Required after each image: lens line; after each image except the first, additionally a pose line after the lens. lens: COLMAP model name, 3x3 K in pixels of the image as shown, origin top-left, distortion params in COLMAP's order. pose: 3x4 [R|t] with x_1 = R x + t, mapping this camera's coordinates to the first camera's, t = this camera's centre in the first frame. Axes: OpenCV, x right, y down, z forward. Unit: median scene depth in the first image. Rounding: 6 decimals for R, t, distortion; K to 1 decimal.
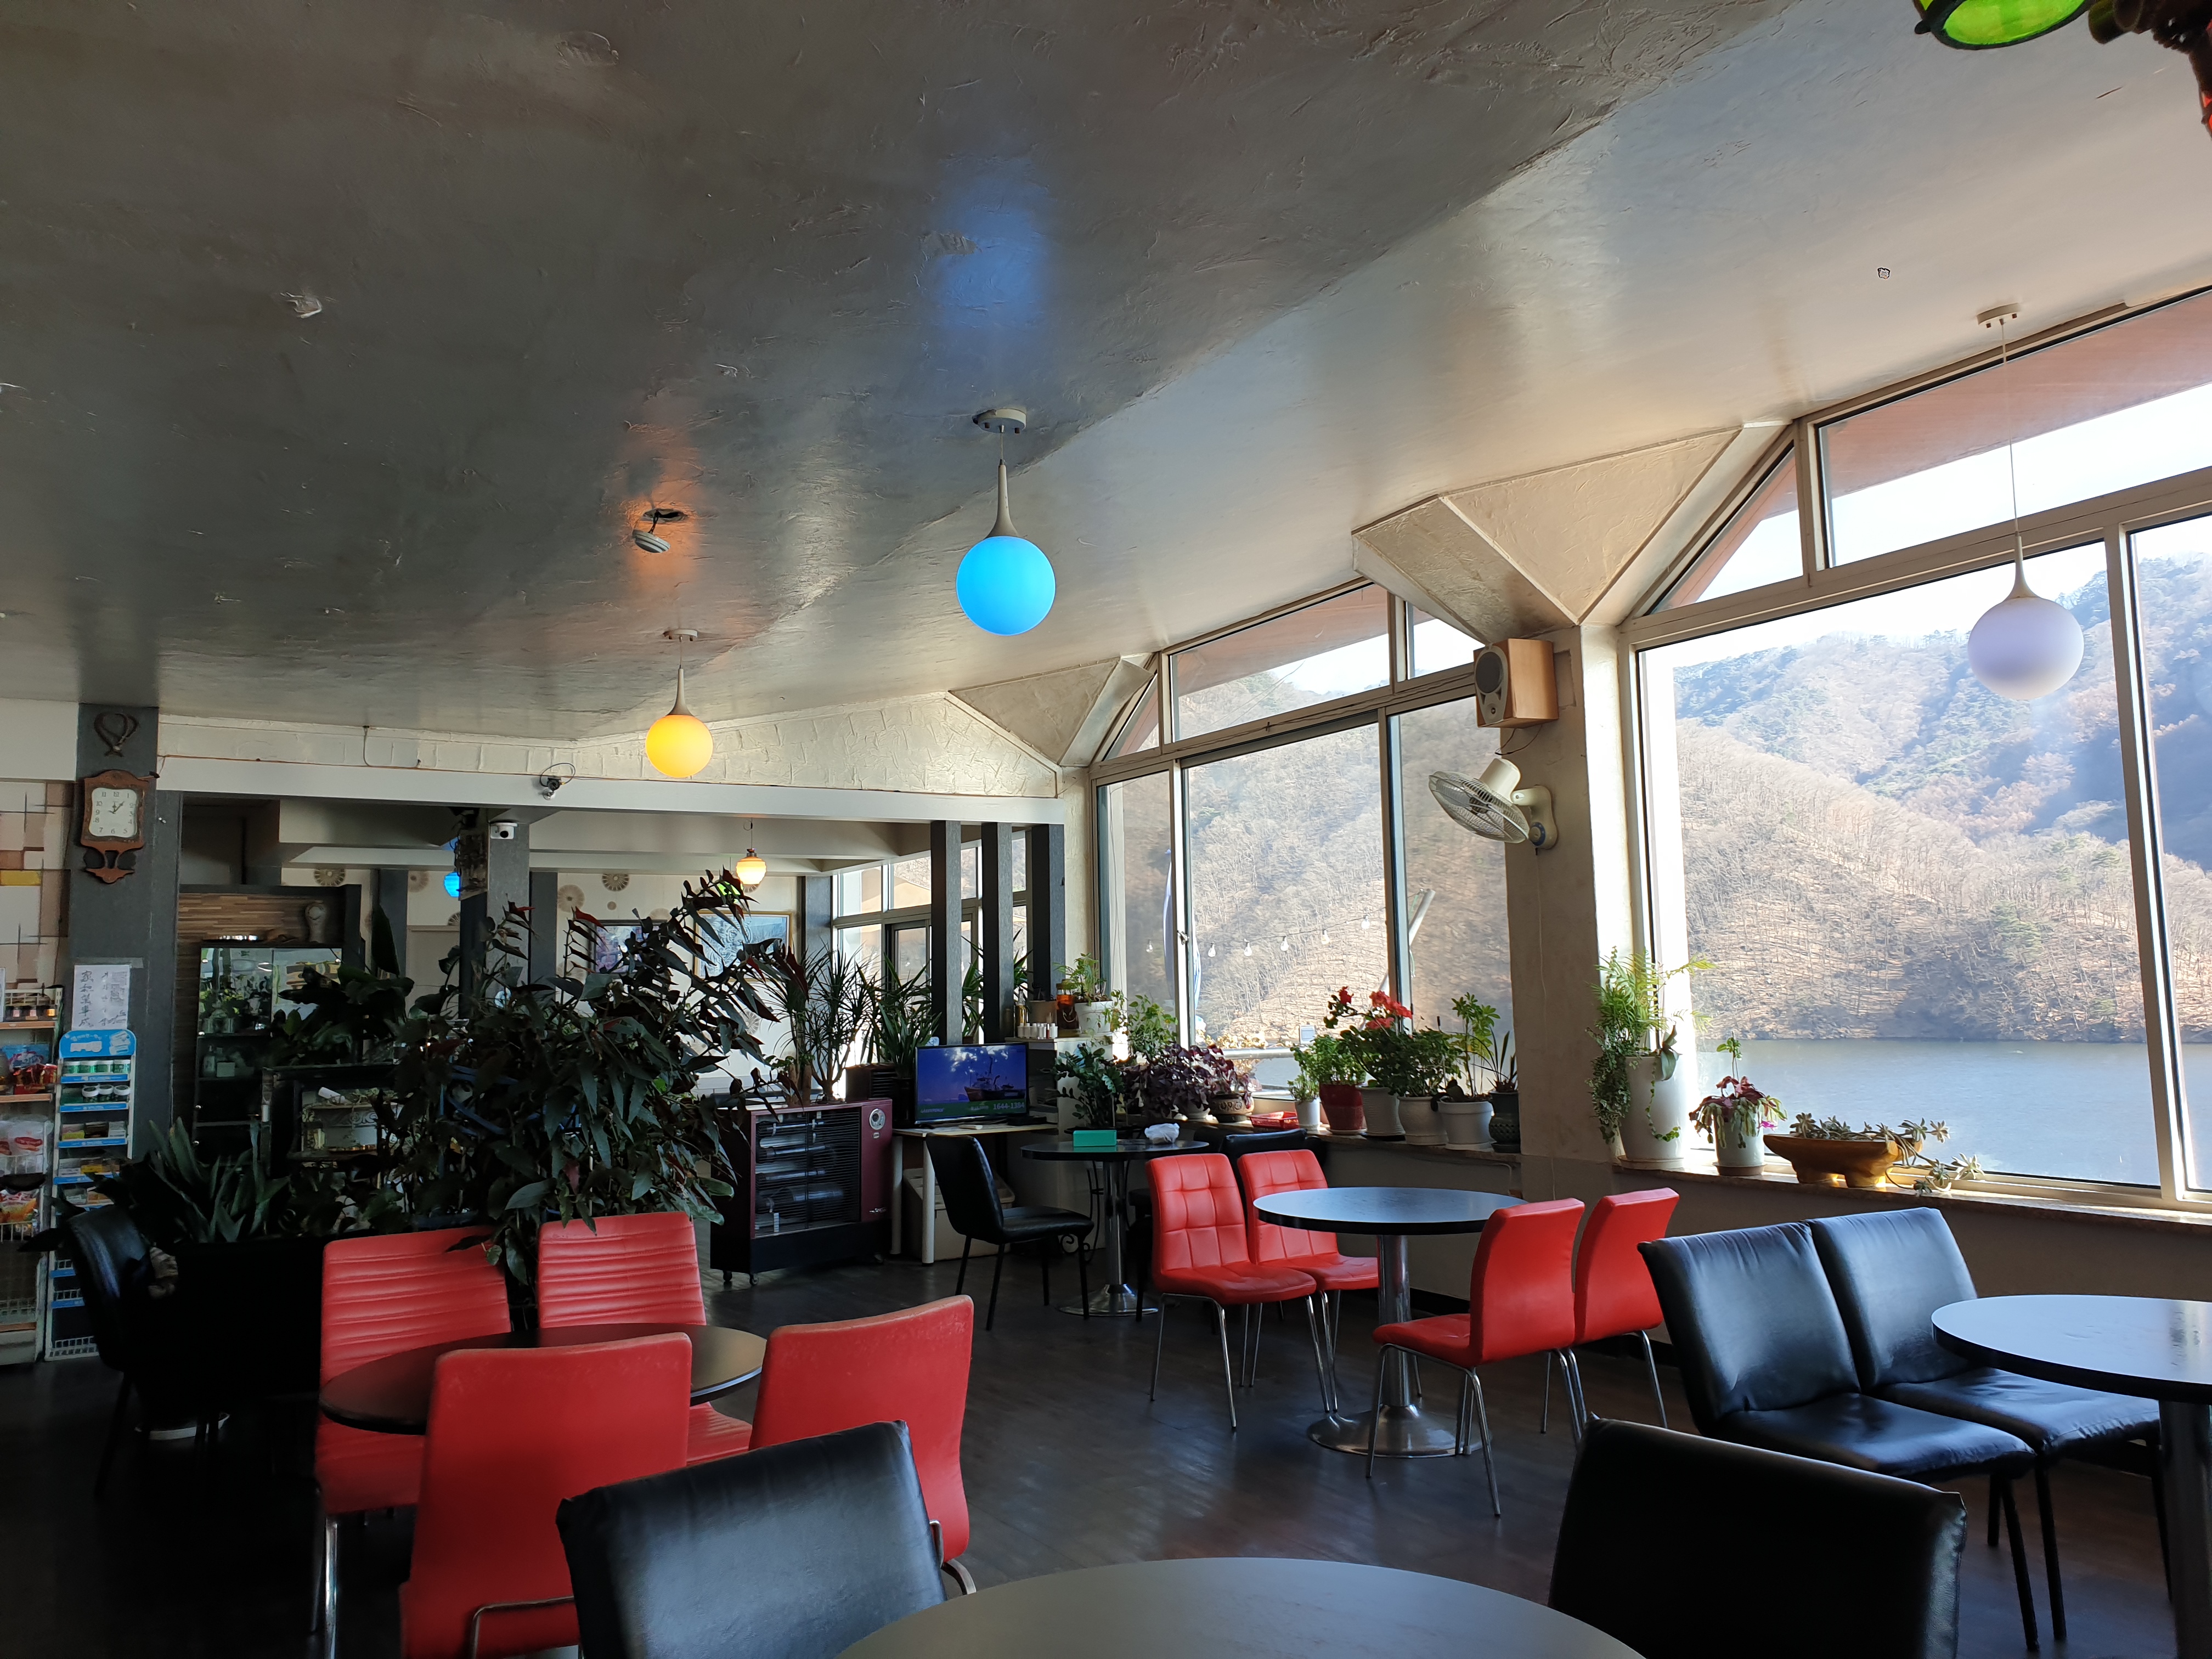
lens RADIAL K [[1692.5, 0, 1104.4], [0, 1692.5, 803.3], [0, 0, 1]] dist [0.072901, -0.081826]
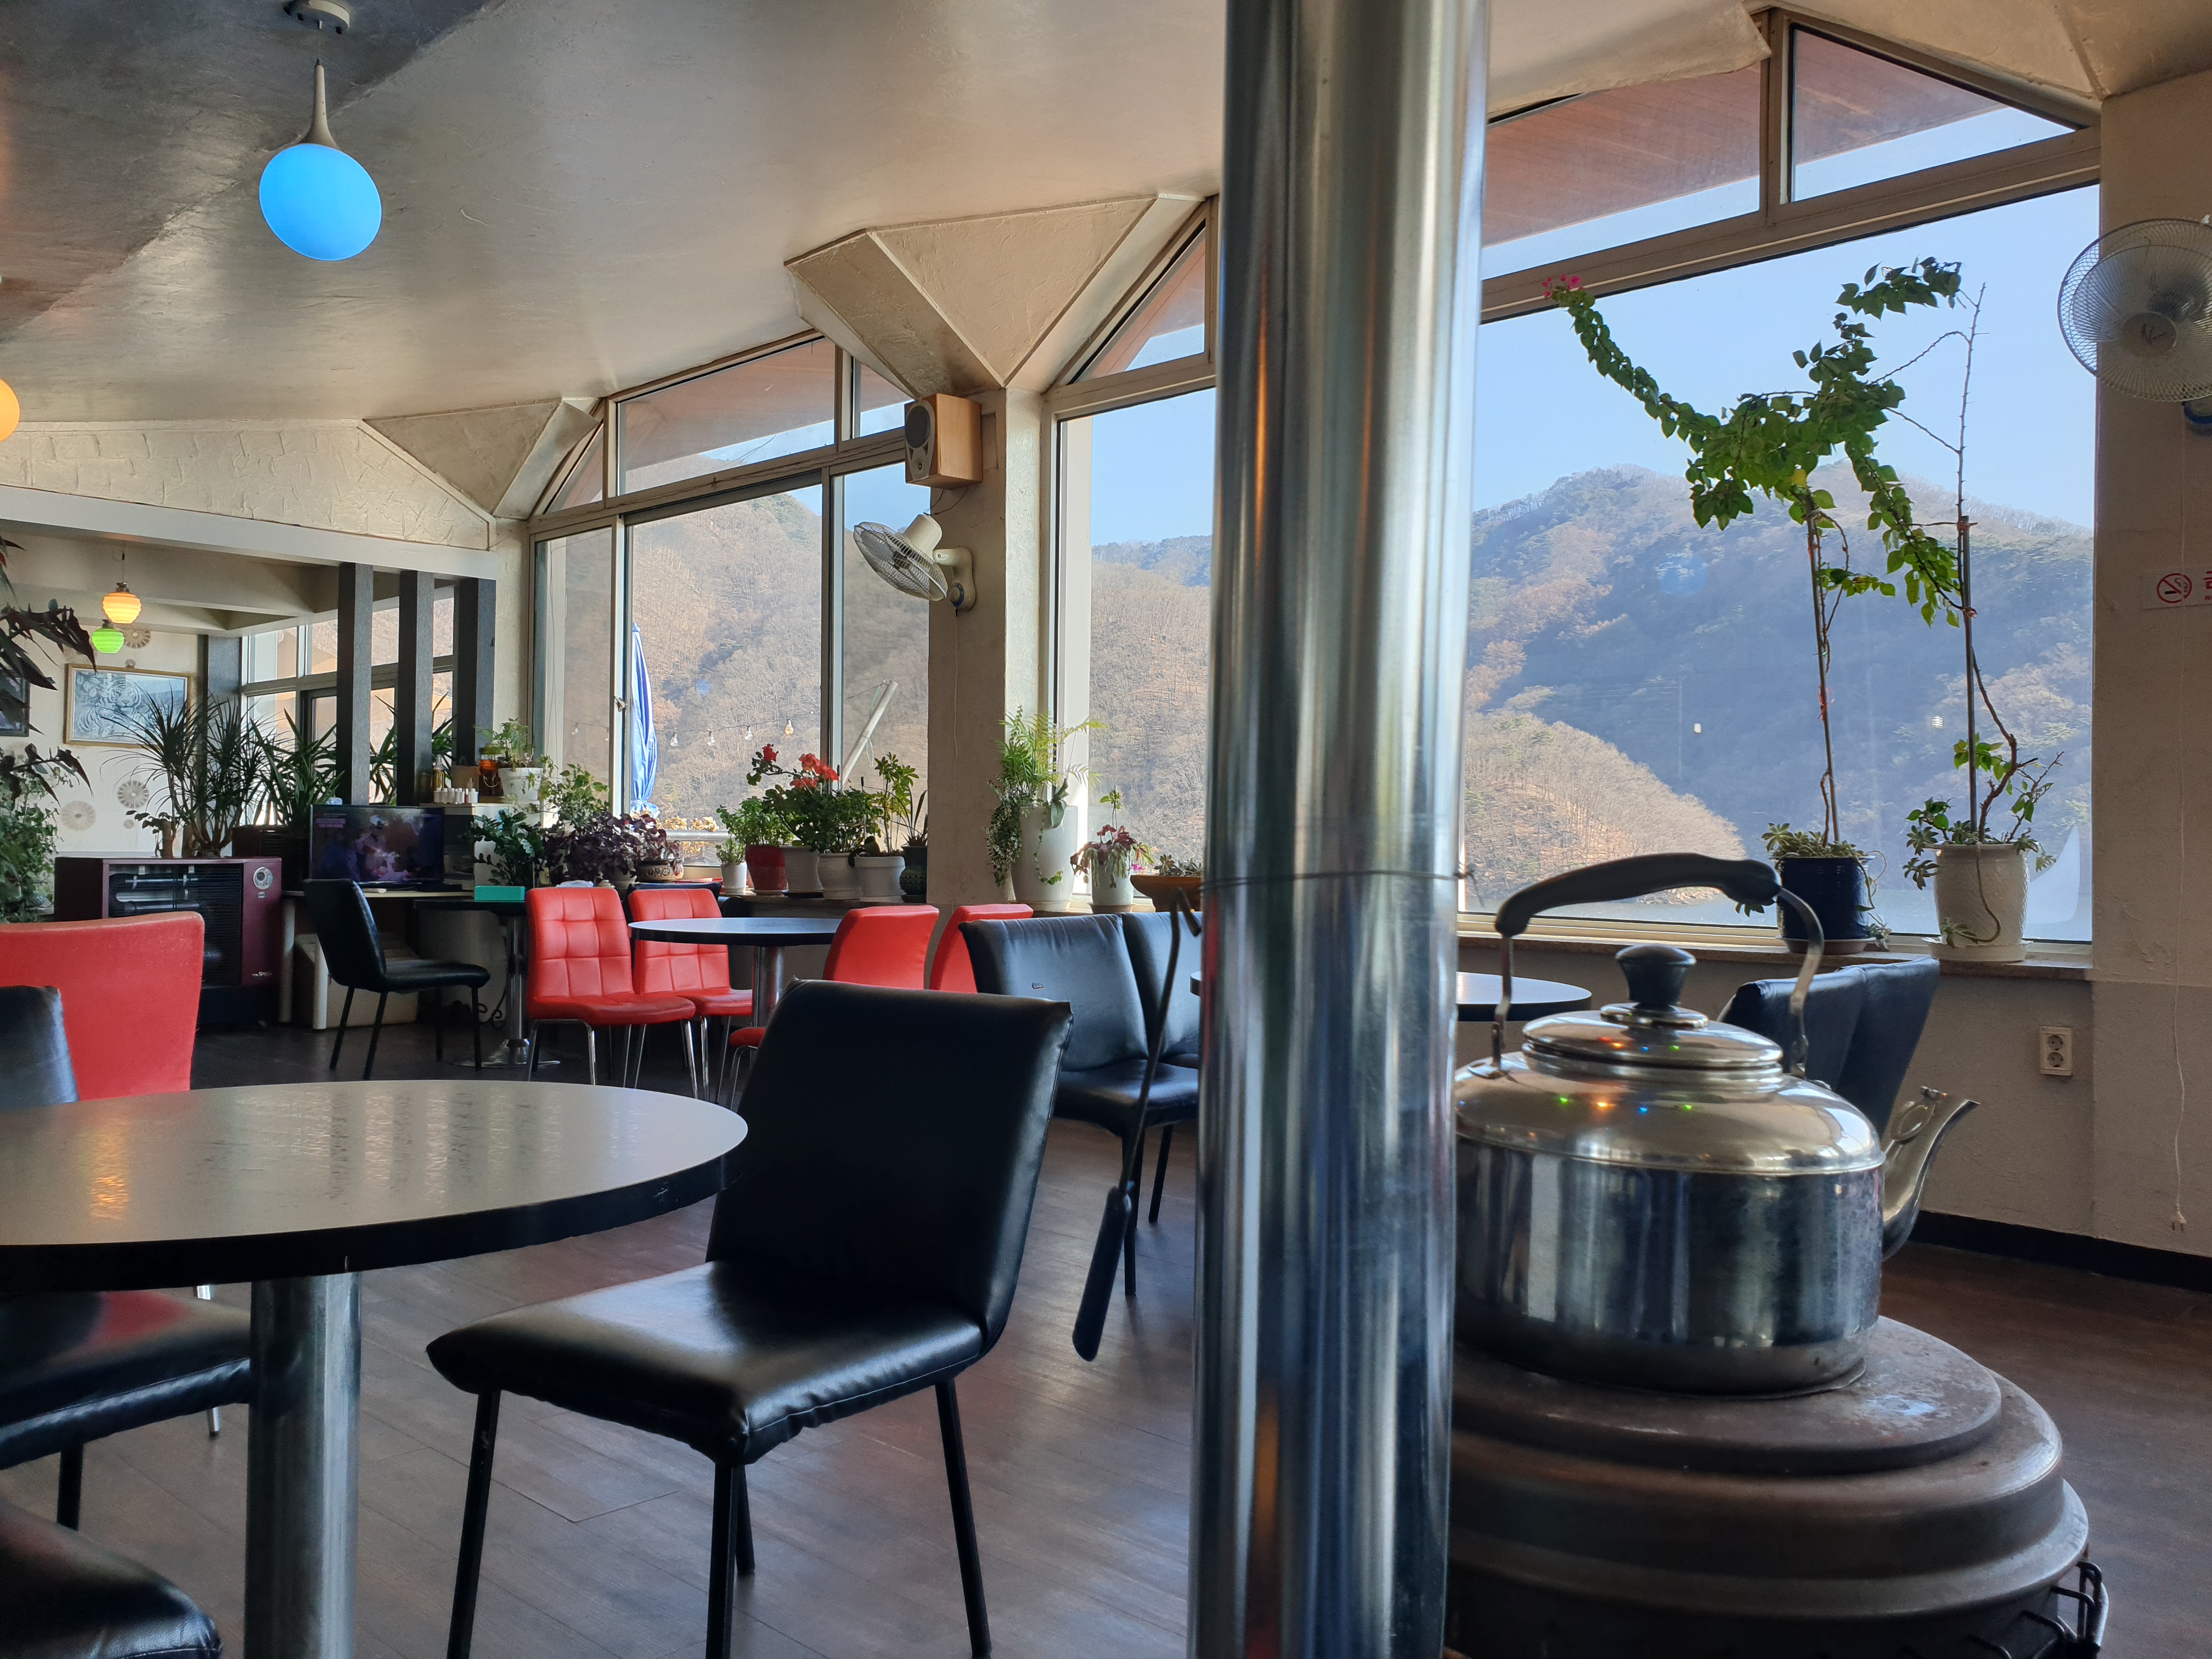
lens RADIAL K [[1712.0, 0, 1110.5], [0, 1712.0, 823.2], [0, 0, 1]] dist [0.010110, 0.002359]
pose [[0.959662, 0.034219, 0.279064, 0.056308], [-0.062791, 0.993581, 0.094097, 0.047805], [-0.274053, -0.107824, 0.955651, -0.017345]]
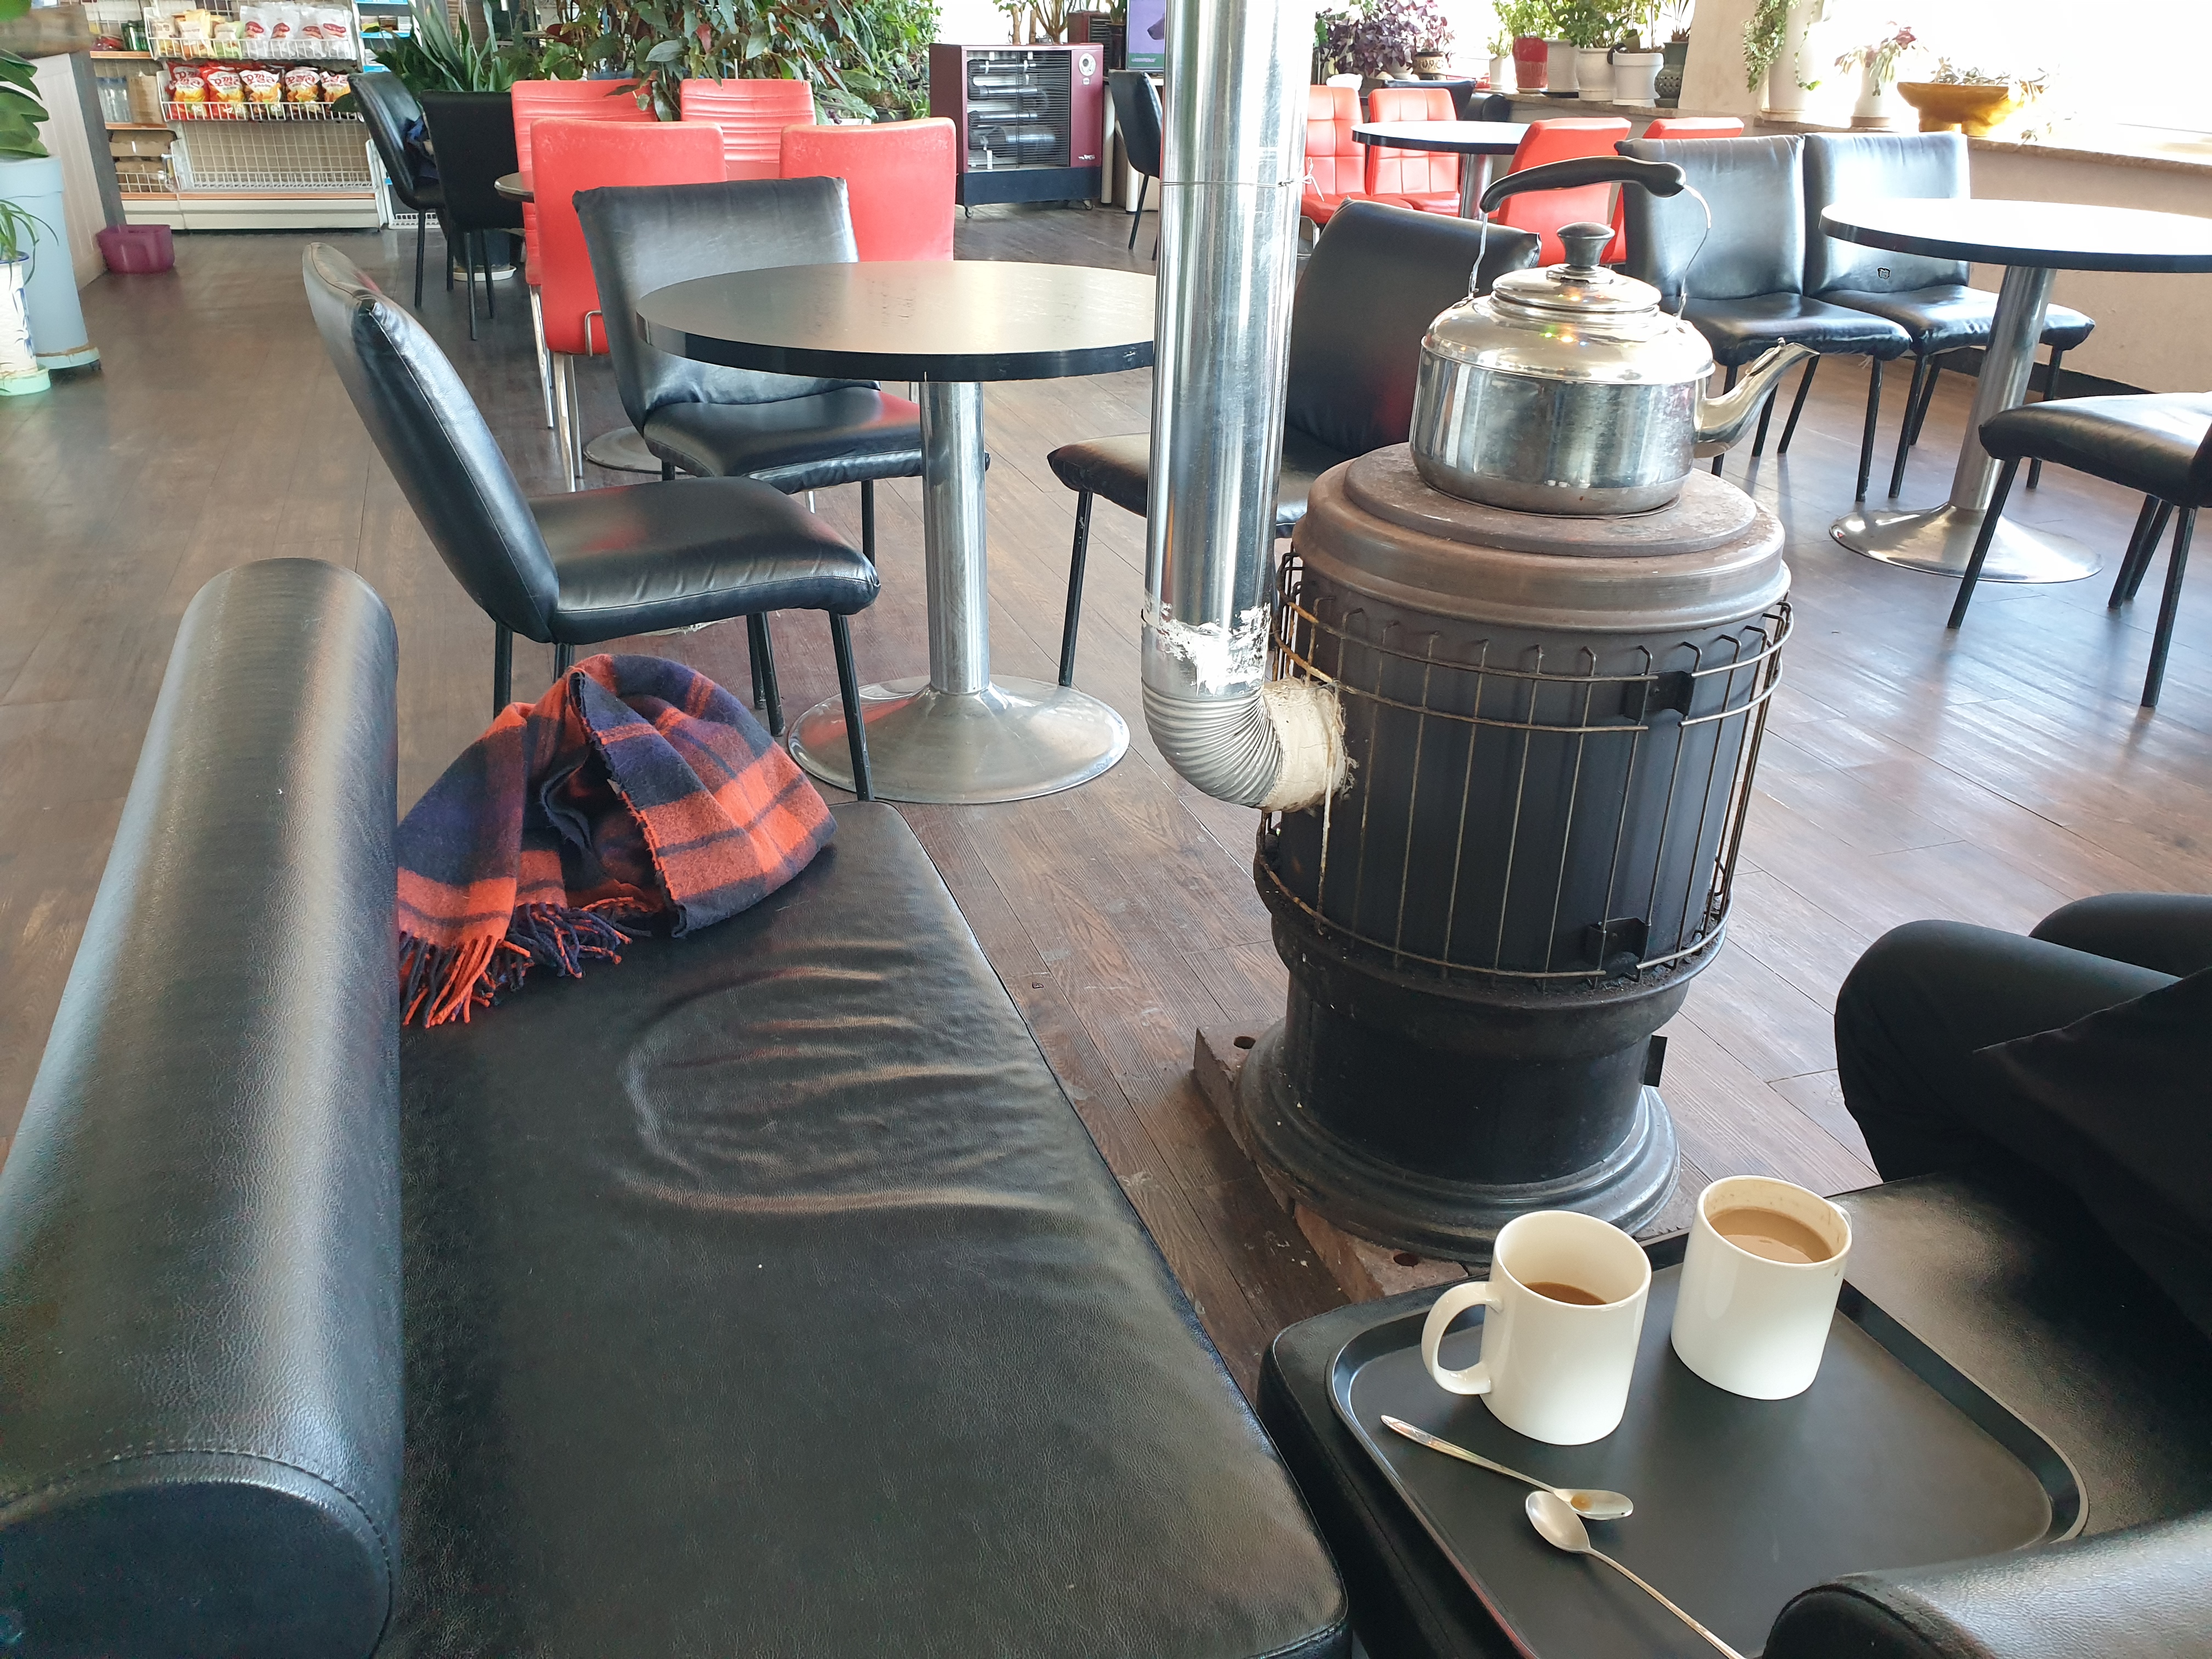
lens RADIAL K [[1692.5, 0, 1104.4], [0, 1692.5, 803.3], [0, 0, 1]] dist [0.072901, -0.081826]
pose [[0.979116, 0.117592, -0.165845, 0.121396], [-0.012290, 0.848493, 0.529064, 0.020412], [0.202932, -0.515976, 0.832218, -0.111589]]
